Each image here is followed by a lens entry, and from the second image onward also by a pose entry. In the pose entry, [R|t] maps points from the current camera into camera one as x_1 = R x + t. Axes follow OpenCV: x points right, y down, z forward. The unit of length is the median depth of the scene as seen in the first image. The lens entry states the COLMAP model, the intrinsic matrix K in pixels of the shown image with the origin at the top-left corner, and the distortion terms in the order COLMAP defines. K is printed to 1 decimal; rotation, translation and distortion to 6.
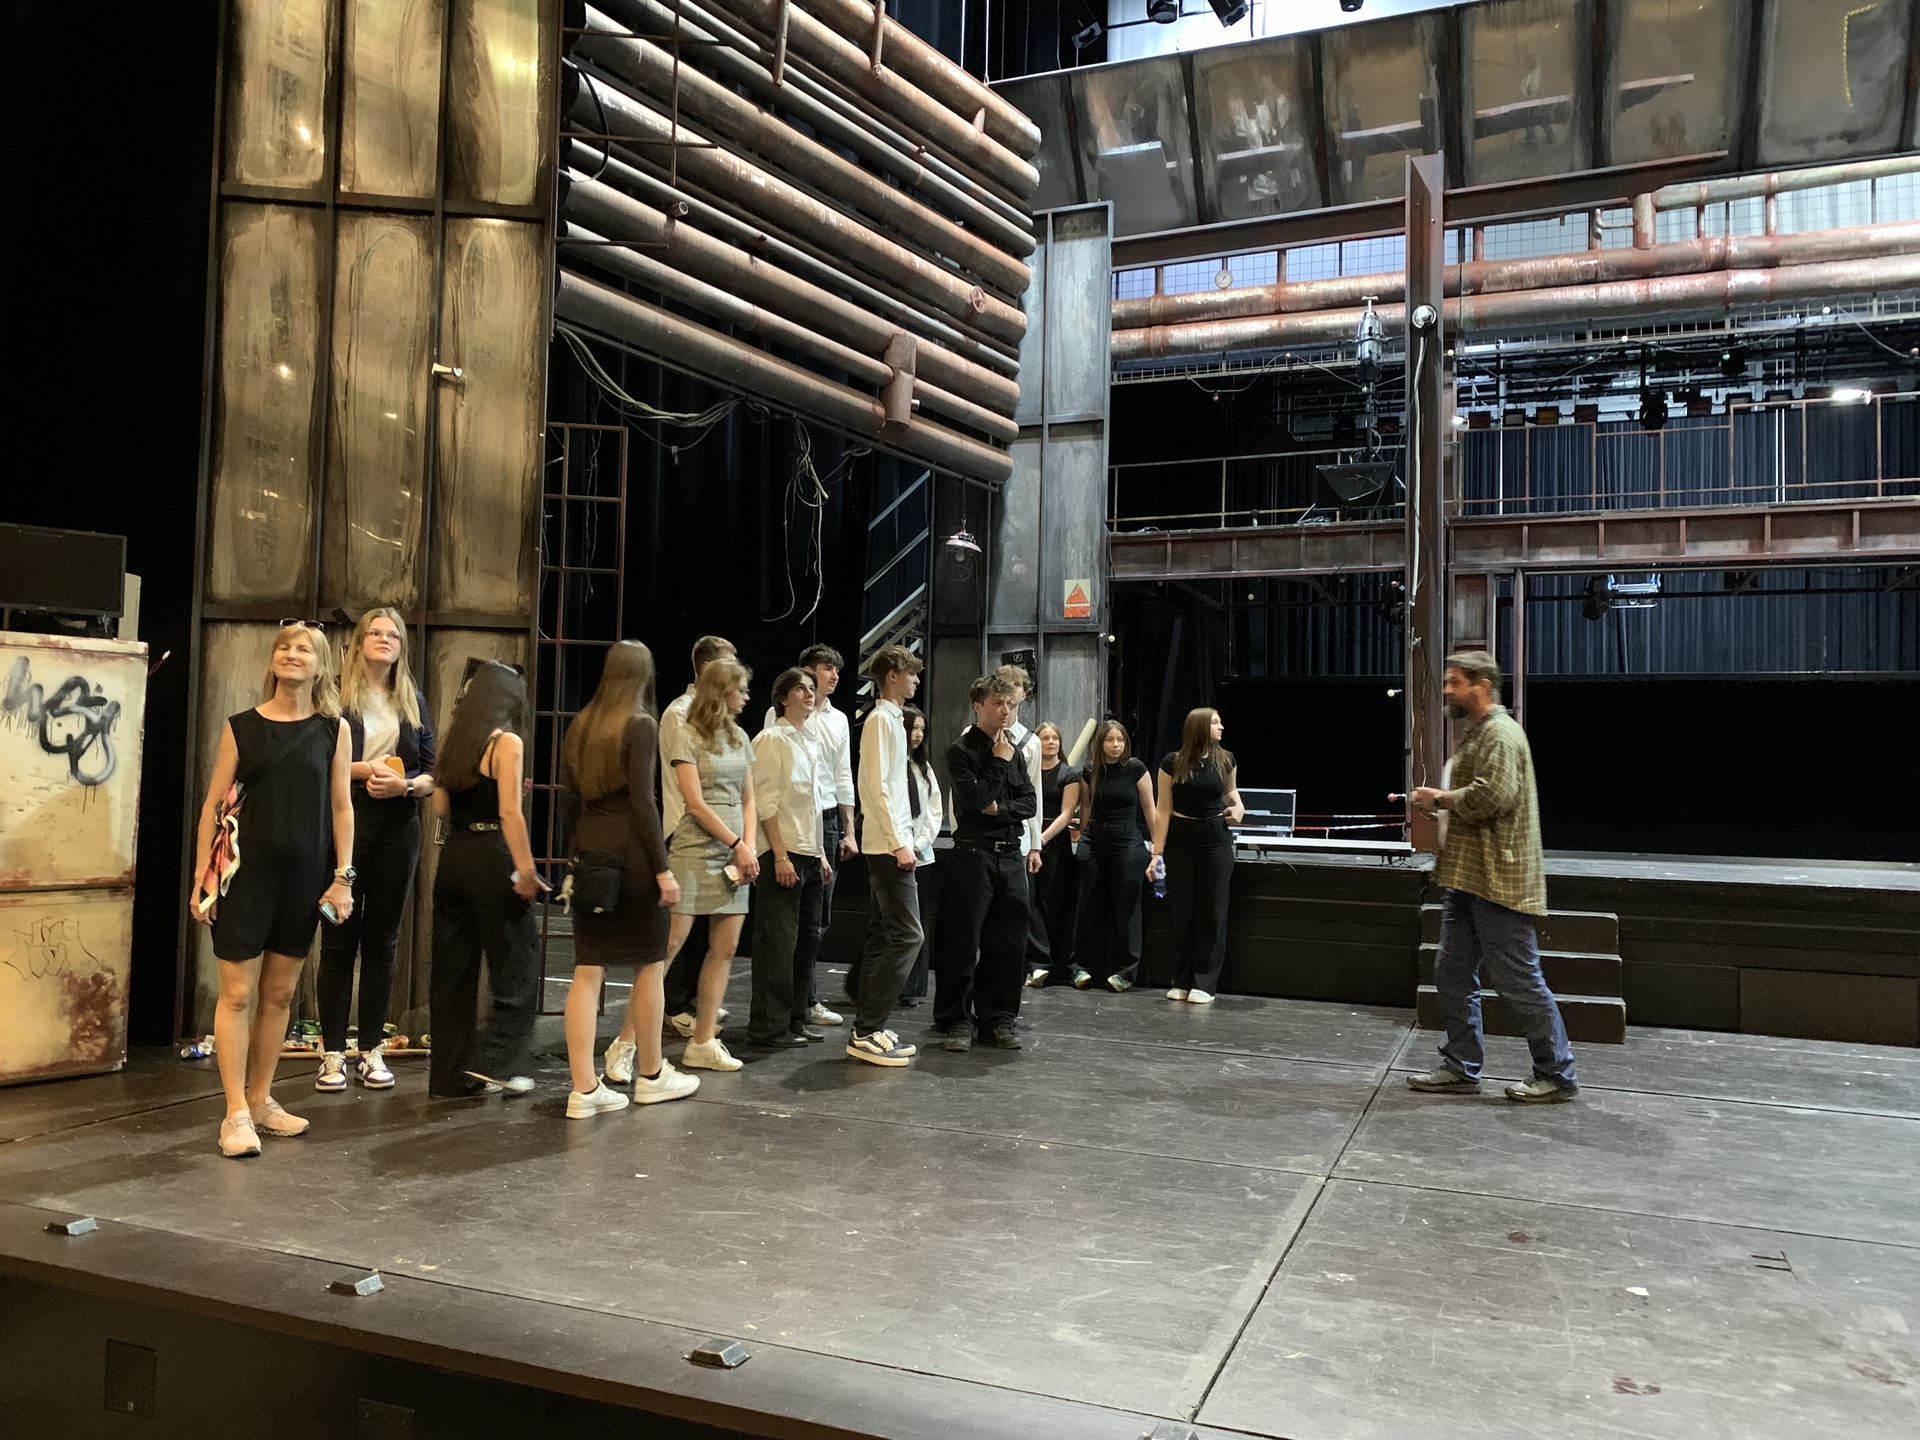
lens RADIAL K [[1470.4, 0, 959.1], [0, 1470.4, 718.5], [0, 0, 1]] dist [0.029664, -0.016616]
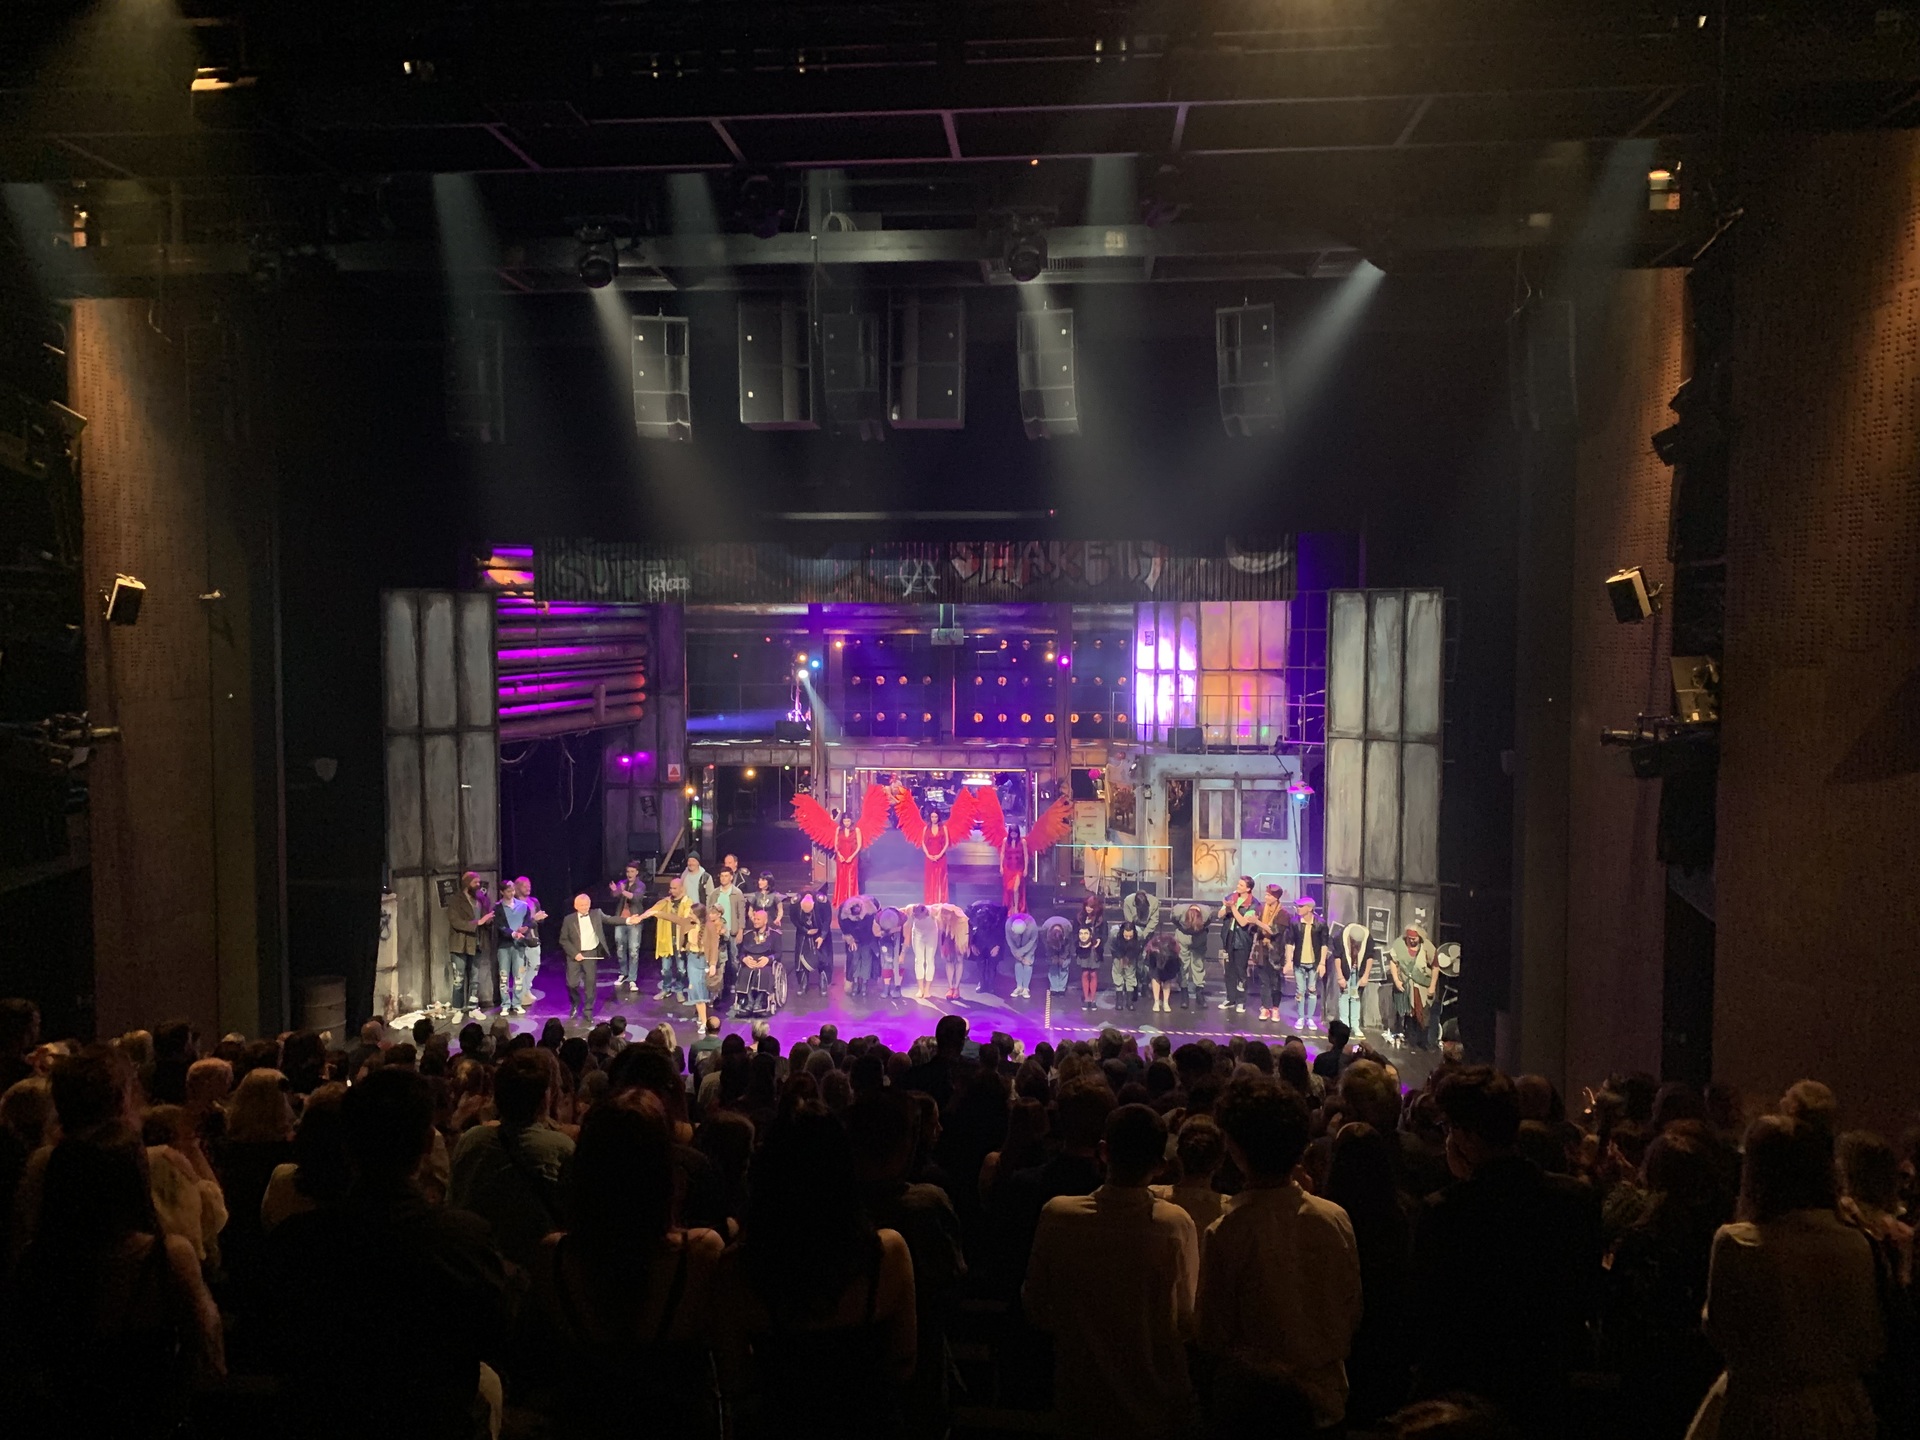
lens RADIAL K [[1470.4, 0, 961.1], [0, 1470.4, 720.7], [0, 0, 1]] dist [0.029664, -0.016616]
pose [[0.955314, -0.046899, 0.291849, -0.150879], [0.014864, 0.993706, 0.111030, -0.400295], [-0.295219, -0.101730, 0.949998, -1.229377]]
